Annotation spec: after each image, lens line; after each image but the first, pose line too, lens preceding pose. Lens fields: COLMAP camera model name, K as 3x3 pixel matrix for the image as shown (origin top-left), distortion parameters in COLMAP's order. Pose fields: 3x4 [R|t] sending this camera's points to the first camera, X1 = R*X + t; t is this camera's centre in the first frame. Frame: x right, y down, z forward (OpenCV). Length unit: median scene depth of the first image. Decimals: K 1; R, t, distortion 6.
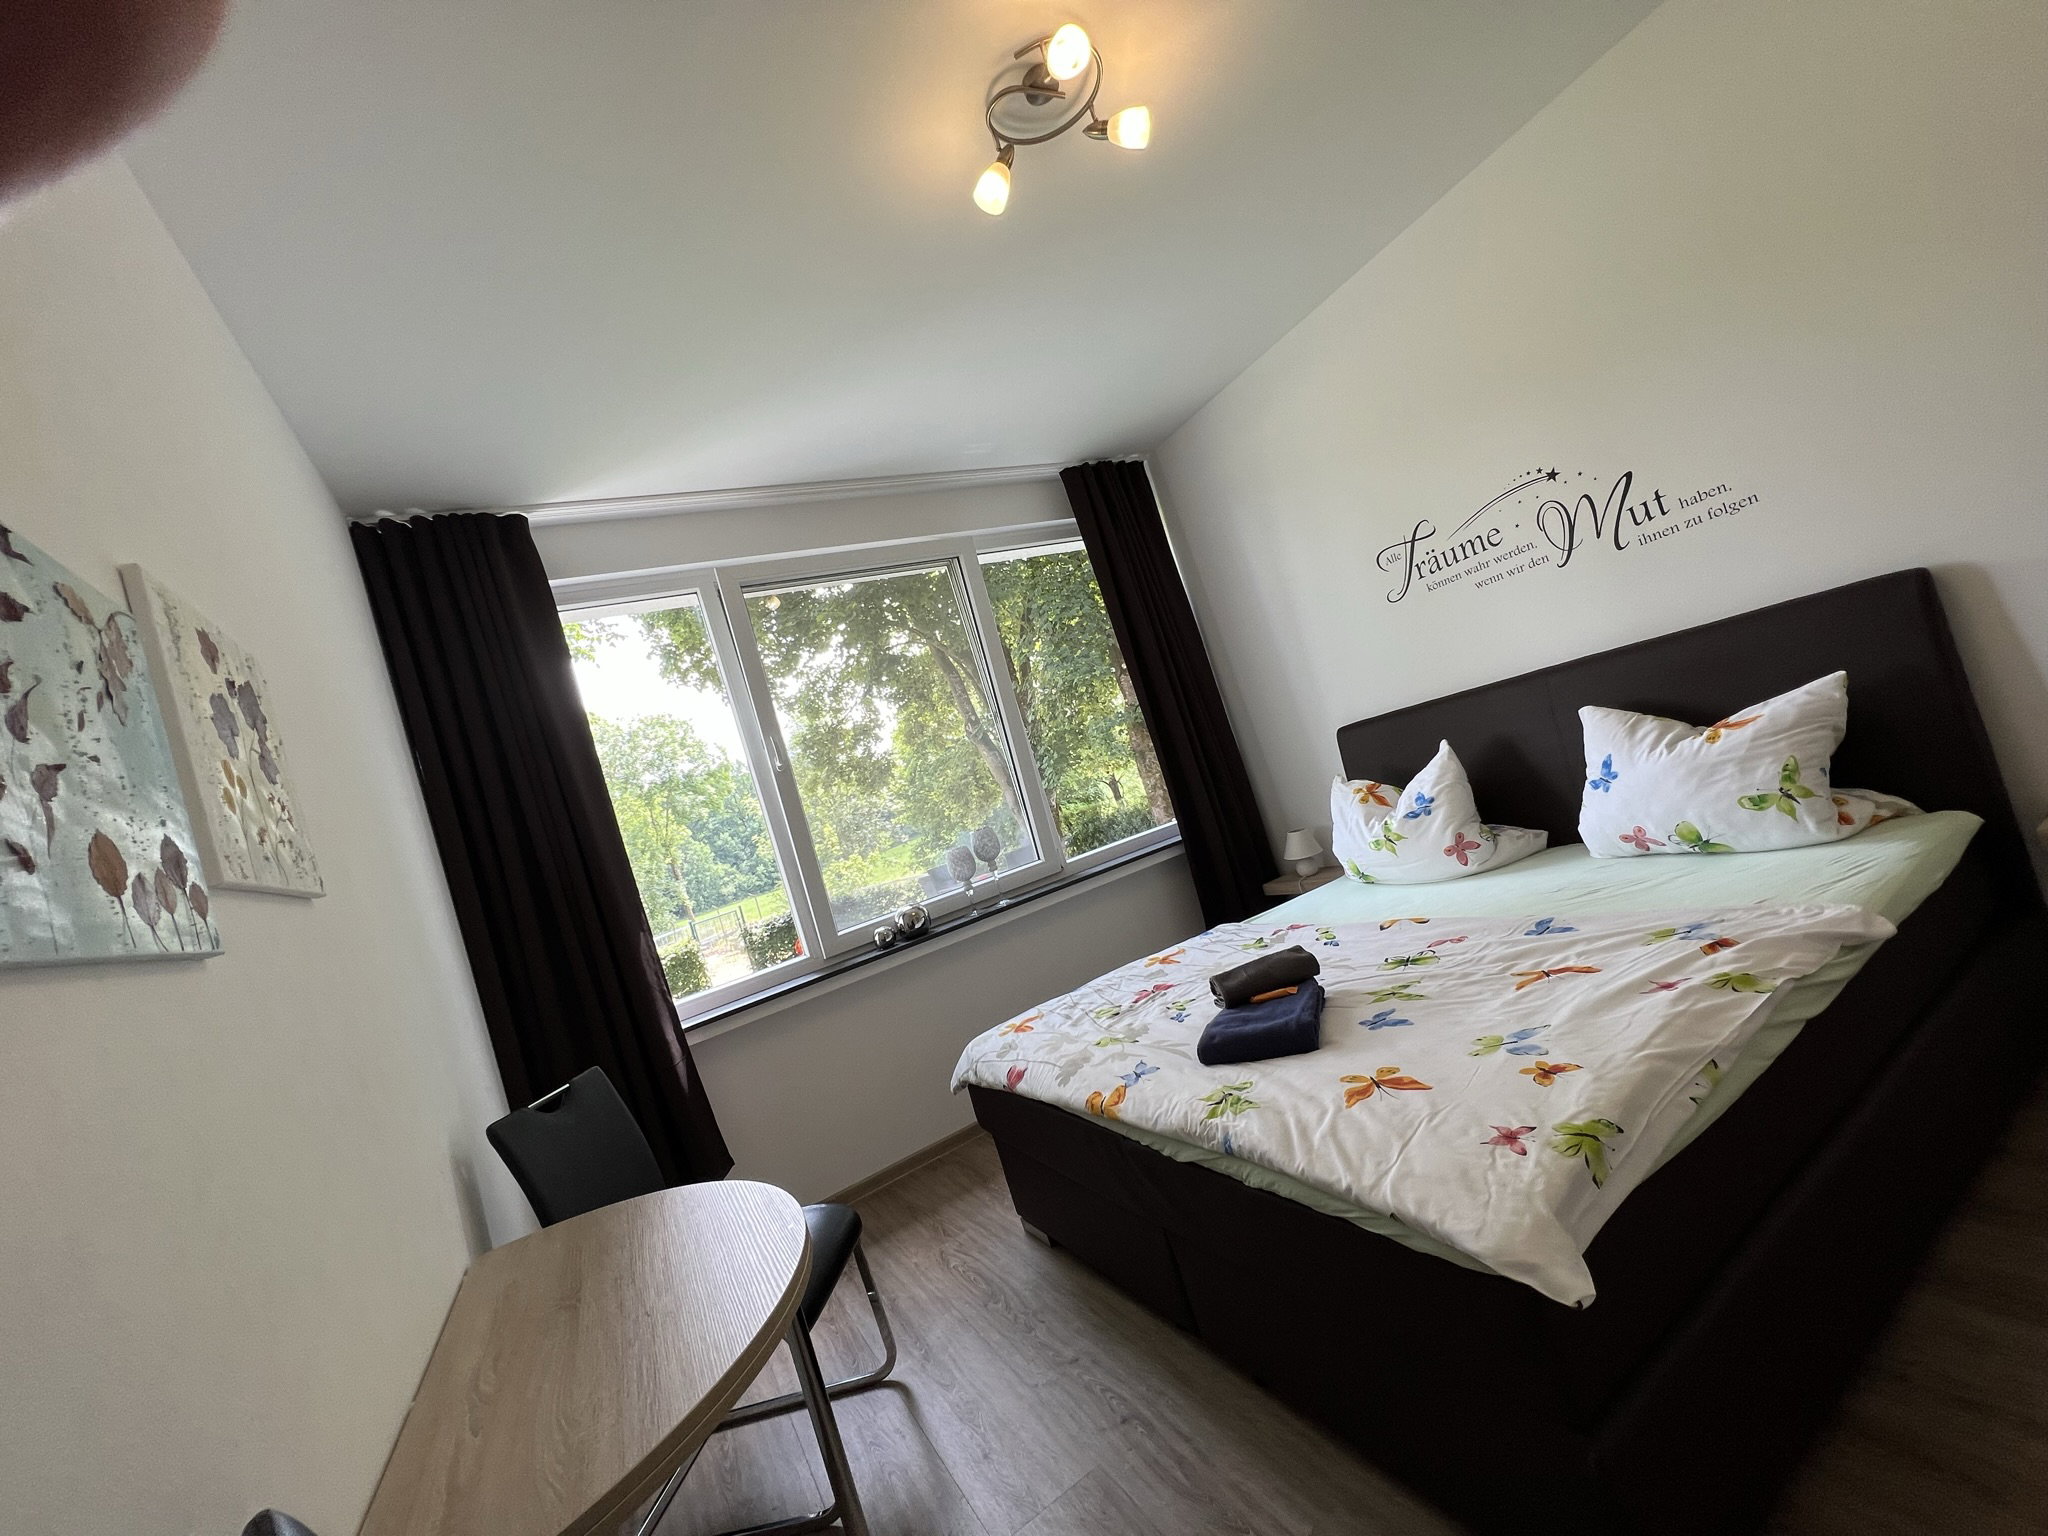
lens RADIAL K [[821.4, 0, 1020.4], [0, 821.4, 771.6], [0, 0, 1]] dist [-0.001665, -0.001284]
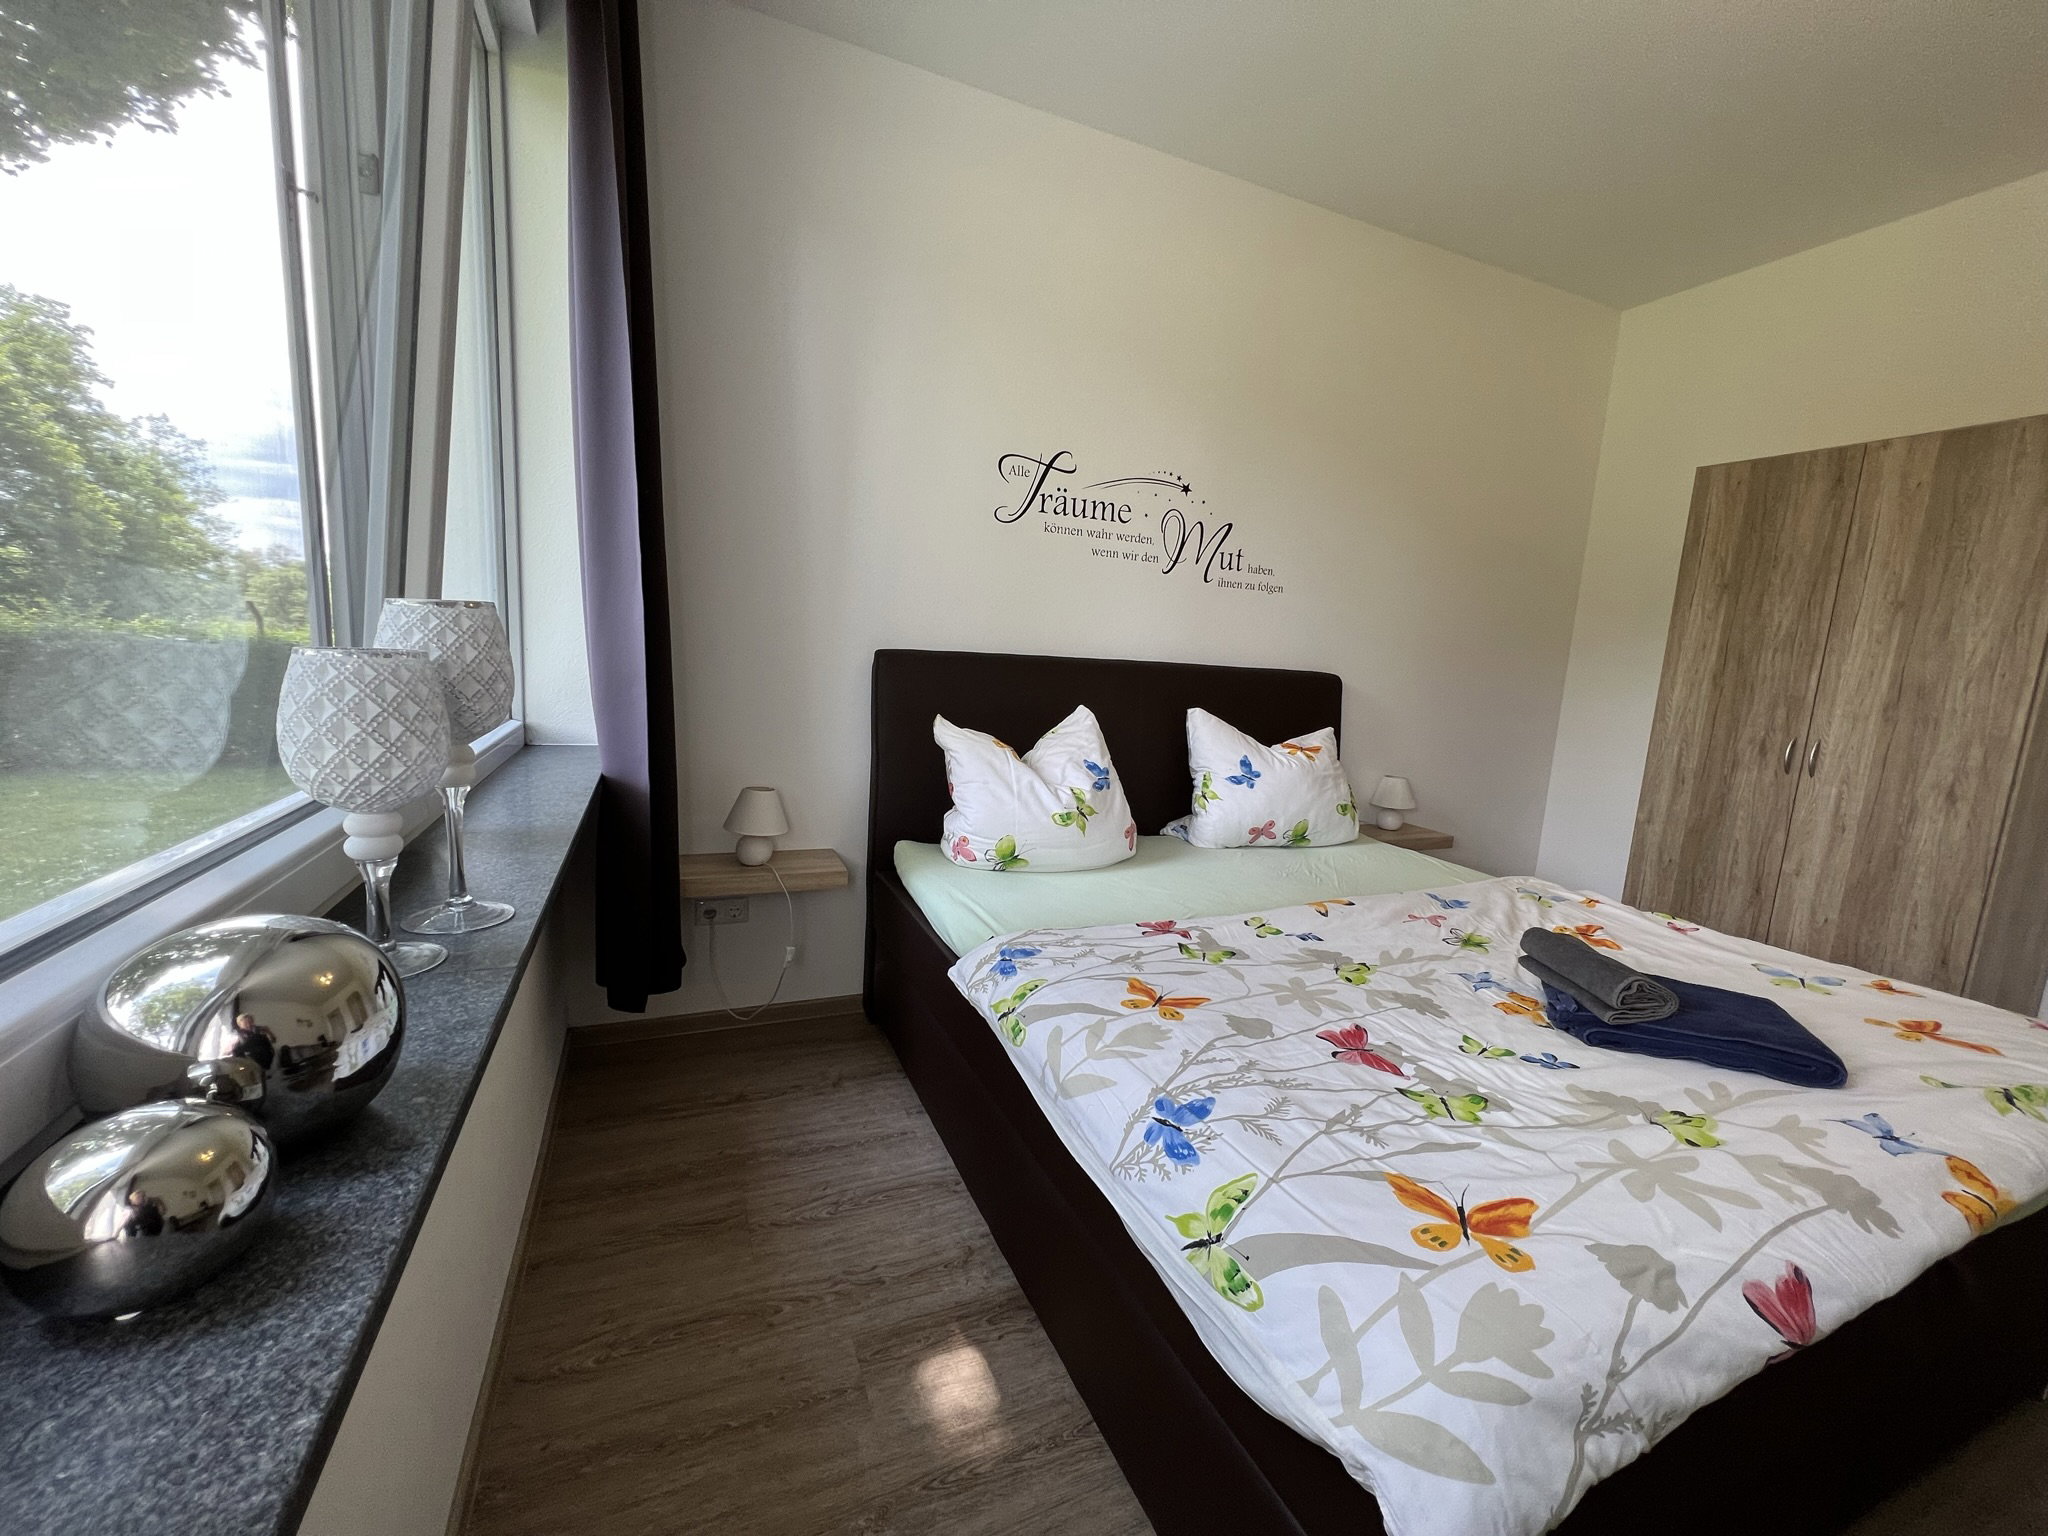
lens RADIAL K [[821.4, 0, 1022.2], [0, 821.4, 770.8], [0, 0, 1]] dist [-0.001665, -0.001284]
pose [[0.058845, 0.155940, 0.986012, -0.354302], [-0.116905, 0.982004, -0.148329, 0.178604], [-0.991398, -0.106542, 0.076016, 1.077472]]
